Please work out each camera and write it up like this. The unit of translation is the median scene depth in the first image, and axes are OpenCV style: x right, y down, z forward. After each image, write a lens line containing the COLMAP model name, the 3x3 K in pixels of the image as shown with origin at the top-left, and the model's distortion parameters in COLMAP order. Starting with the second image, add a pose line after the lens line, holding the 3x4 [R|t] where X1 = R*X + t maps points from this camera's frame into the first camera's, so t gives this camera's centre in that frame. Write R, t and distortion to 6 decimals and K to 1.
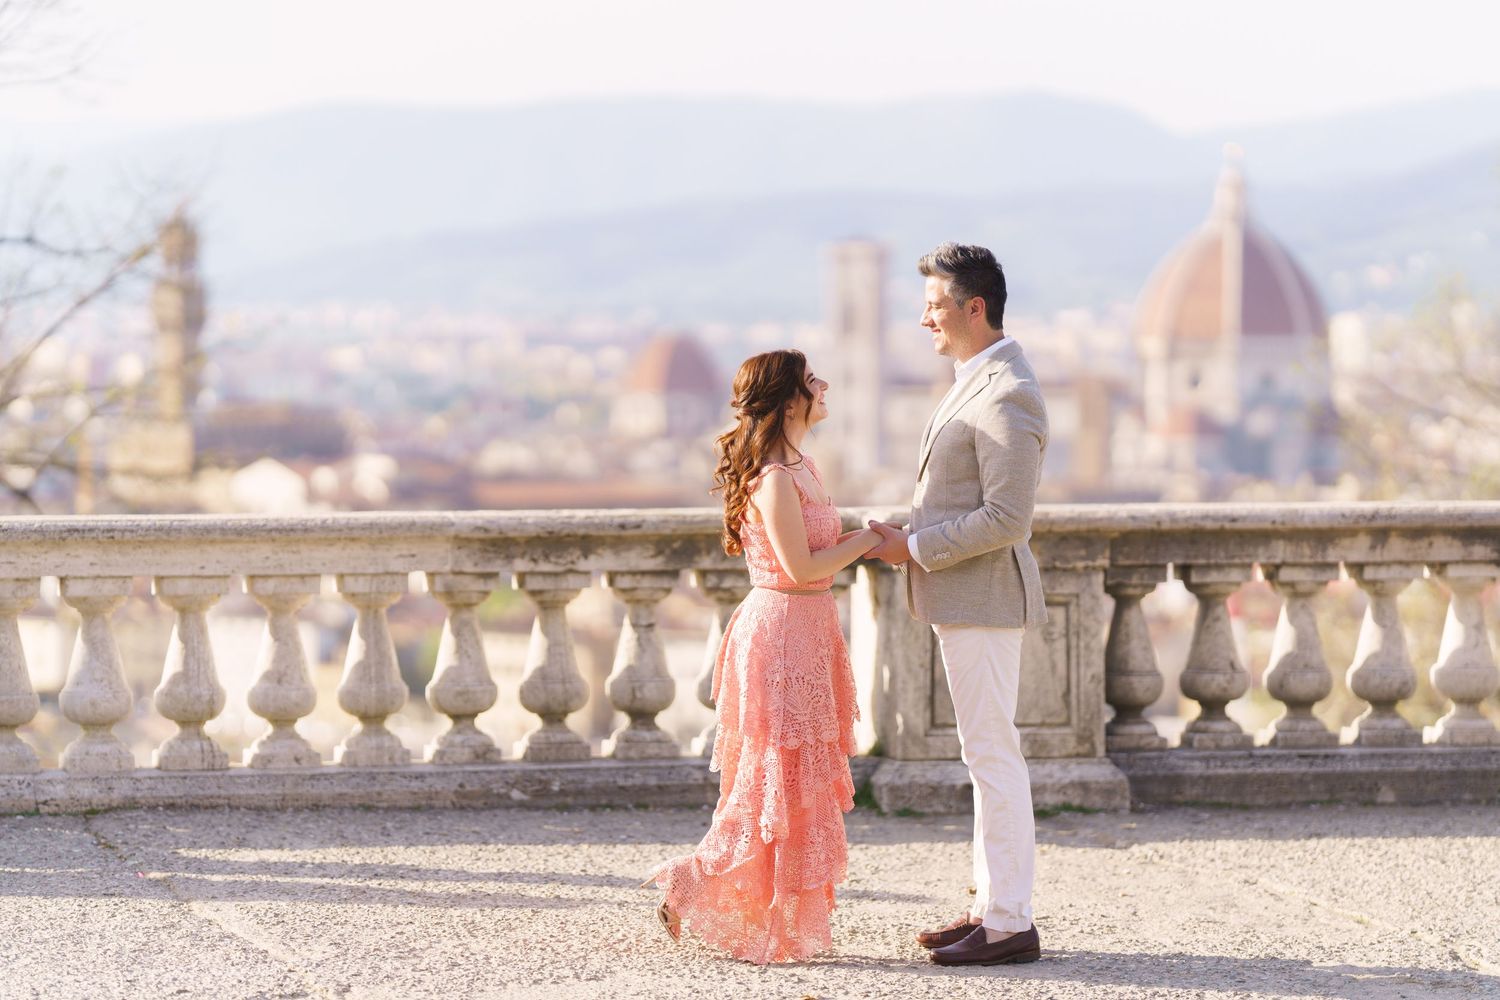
lens RADIAL K [[5686.1, 0, 750.3], [0, 5686.1, 494.3], [0, 0, 1]] dist [0.365881, -1.300277]
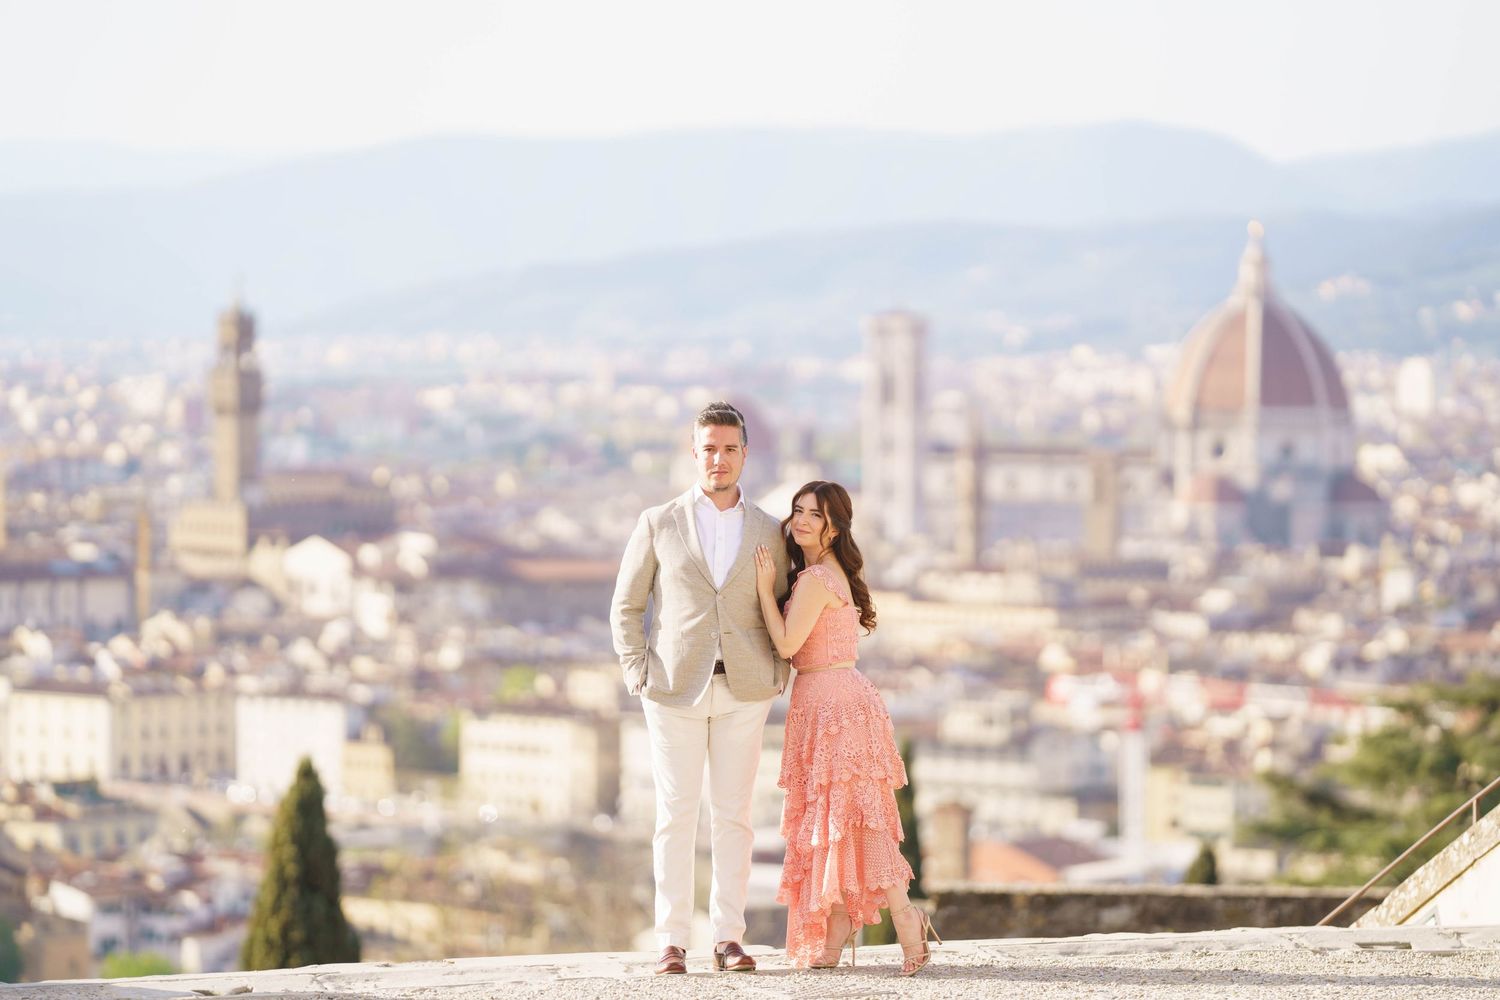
lens RADIAL K [[5831.2, 0, 746.9], [0, 5831.2, 500.4], [0, 0, 1]] dist [0.350825, 0.396931]
pose [[0.999573, 0.000908, -0.029195, 1.069167], [-0.000802, 0.999993, 0.003668, -0.671174], [0.029198, -0.003643, 0.999567, -3.275473]]
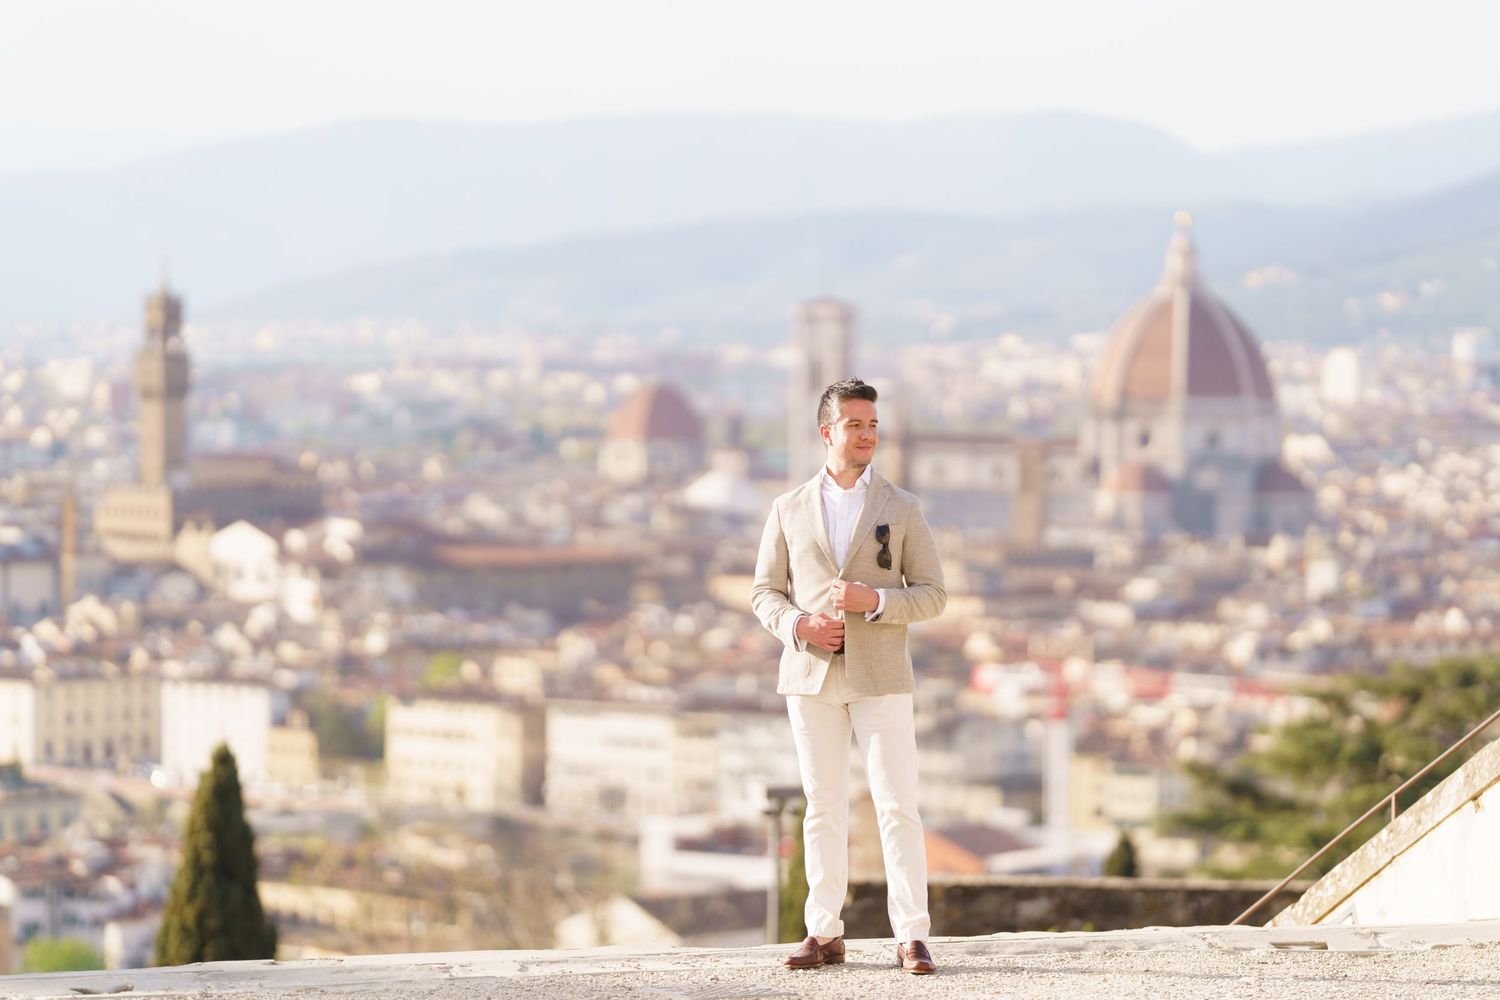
lens RADIAL K [[5824.7, 0, 751.6], [0, 5824.7, 494.1], [0, 0, 1]] dist [0.297500, 1.839203]
pose [[0.999855, 0.005690, -0.016037, 1.076263], [-0.005614, 0.999973, 0.004794, -0.672608], [0.016064, -0.004704, 0.999860, -3.235896]]
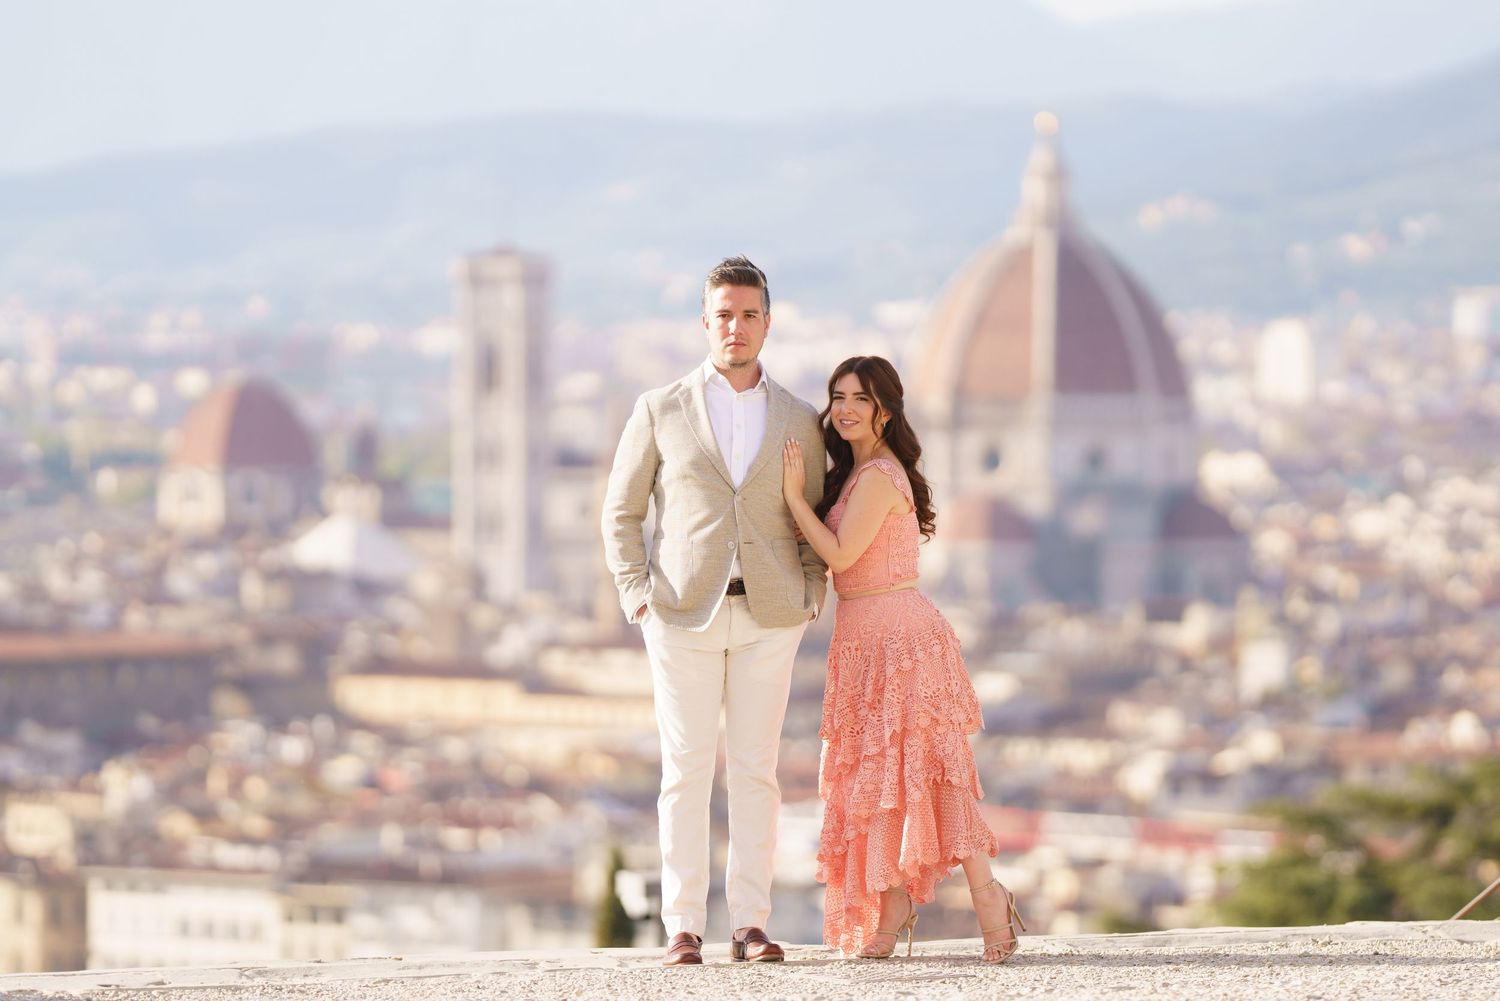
lens RADIAL K [[8959.6, 0, 794.9], [0, 8959.6, 540.1], [0, 0, 1]] dist [0.402934, 7.784422]
pose [[0.999533, -0.004269, 0.030249, 1.010188], [0.004165, 0.999985, 0.003500, -0.651059], [-0.030264, -0.003373, 0.999536, -3.496928]]
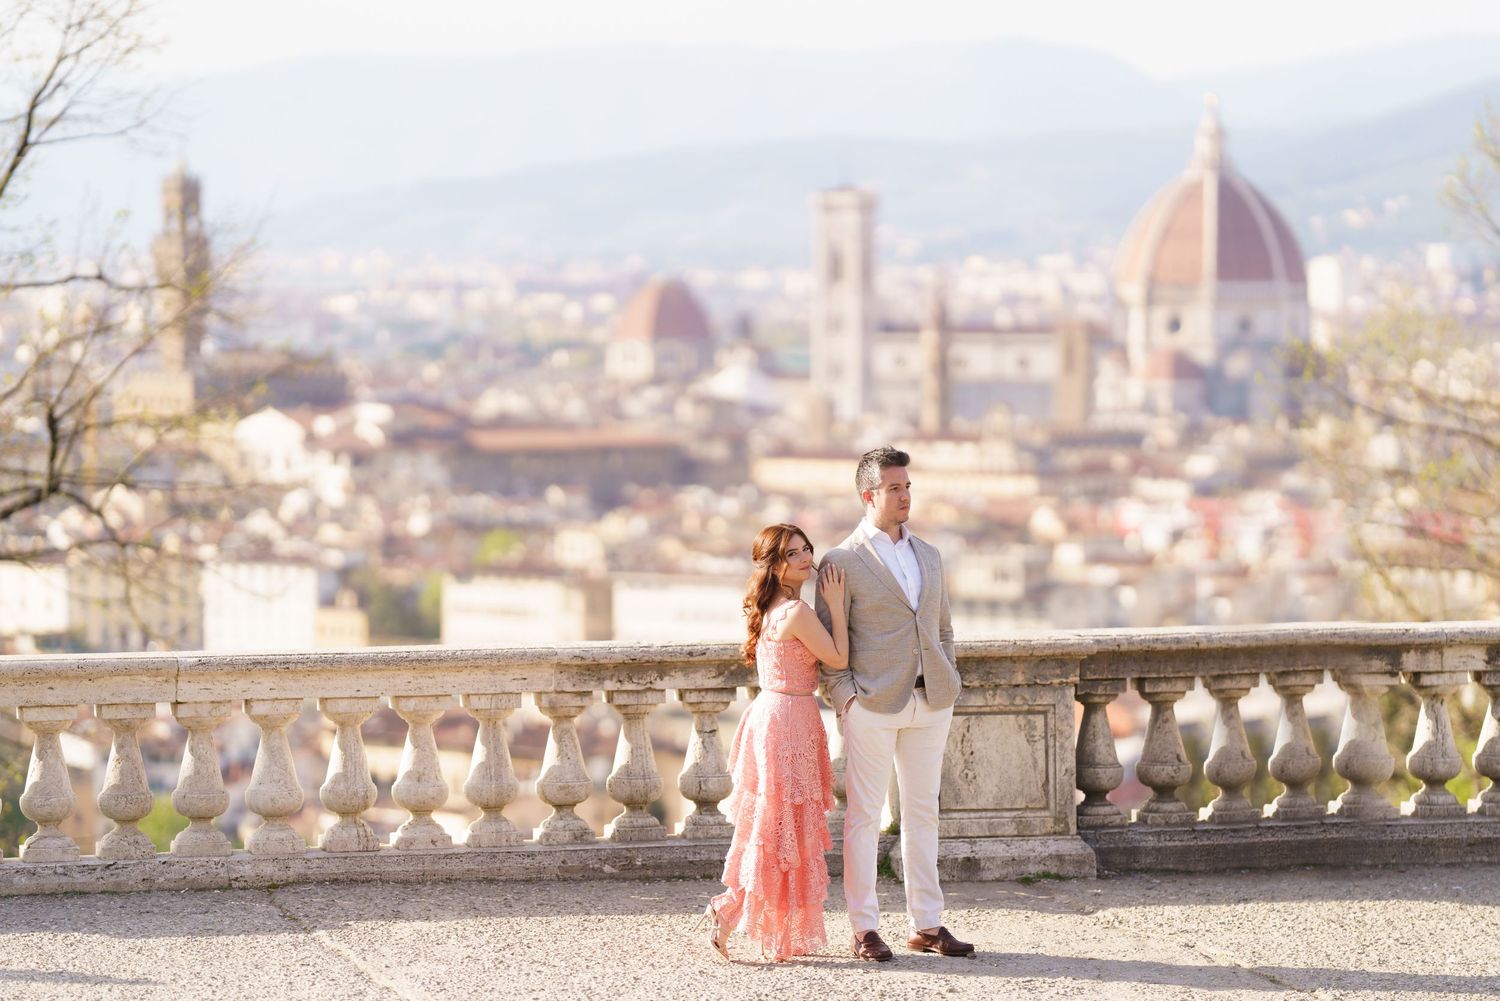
lens RADIAL K [[5585.8, 0, 749.8], [0, 5585.8, 496.9], [0, 0, 1]] dist [0.377457, -1.491747]
pose [[0.999984, -0.005321, 0.001895, -0.011591], [0.005299, 0.999921, 0.011432, -0.042931], [-0.001956, -0.011421, 0.999933, -0.231252]]
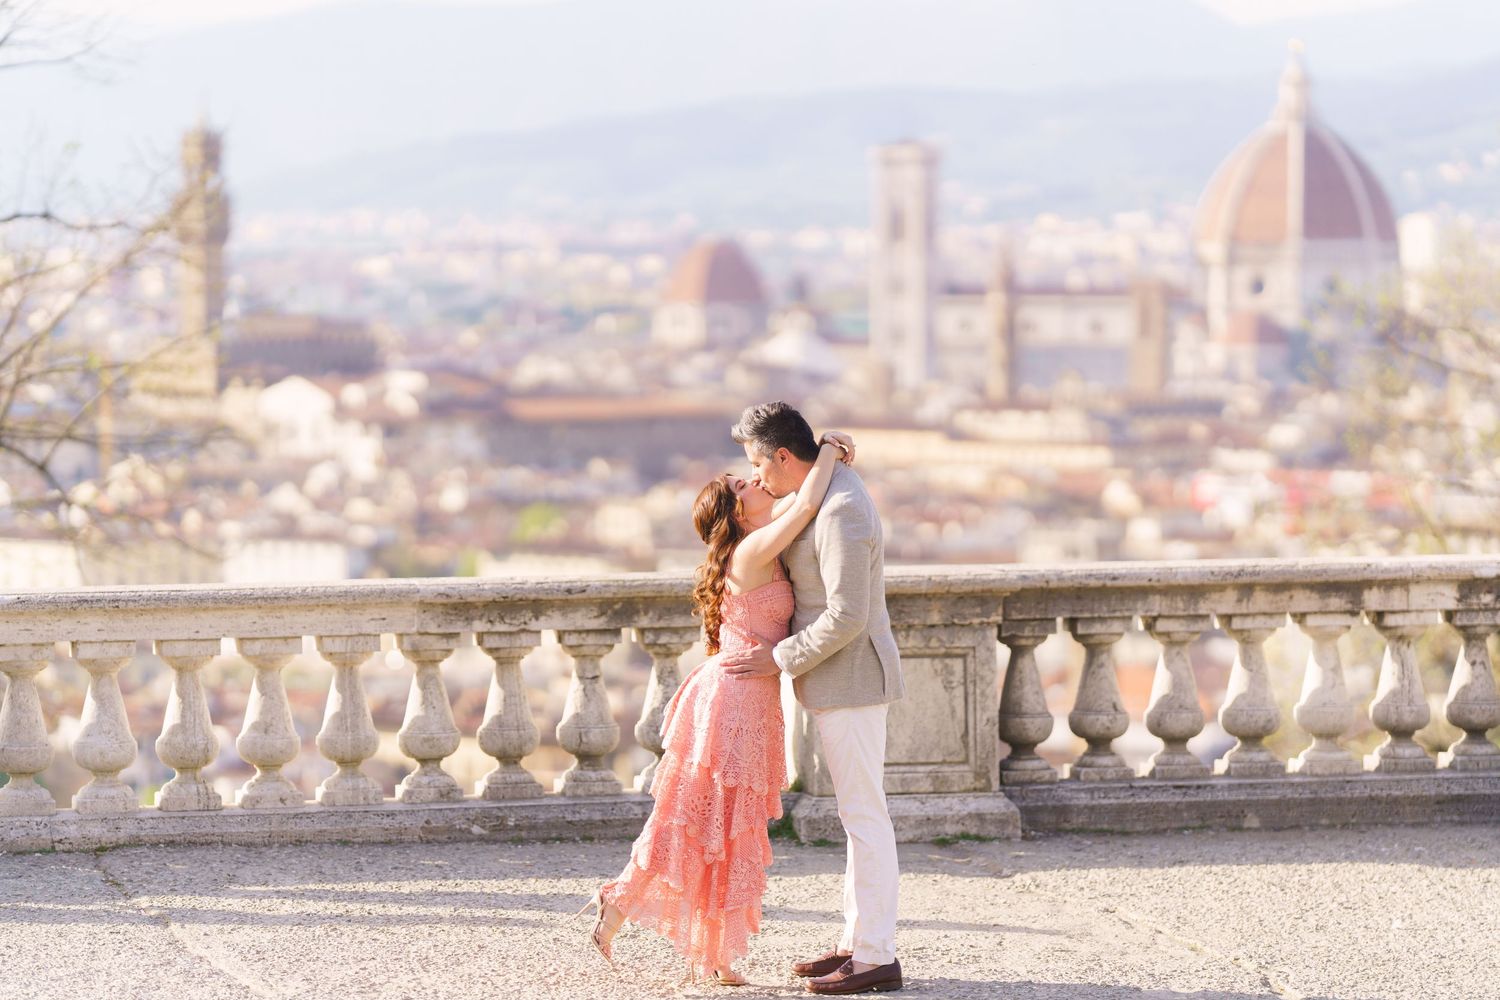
lens RADIAL K [[5924.3, 0, 749.6], [0, 5924.3, 502.1], [0, 0, 1]] dist [0.355351, -0.735745]
pose [[0.999940, -0.006998, -0.008398, 0.023346], [0.007137, 0.999837, 0.016588, -0.031239], [0.008281, -0.016647, 0.999827, -0.175339]]
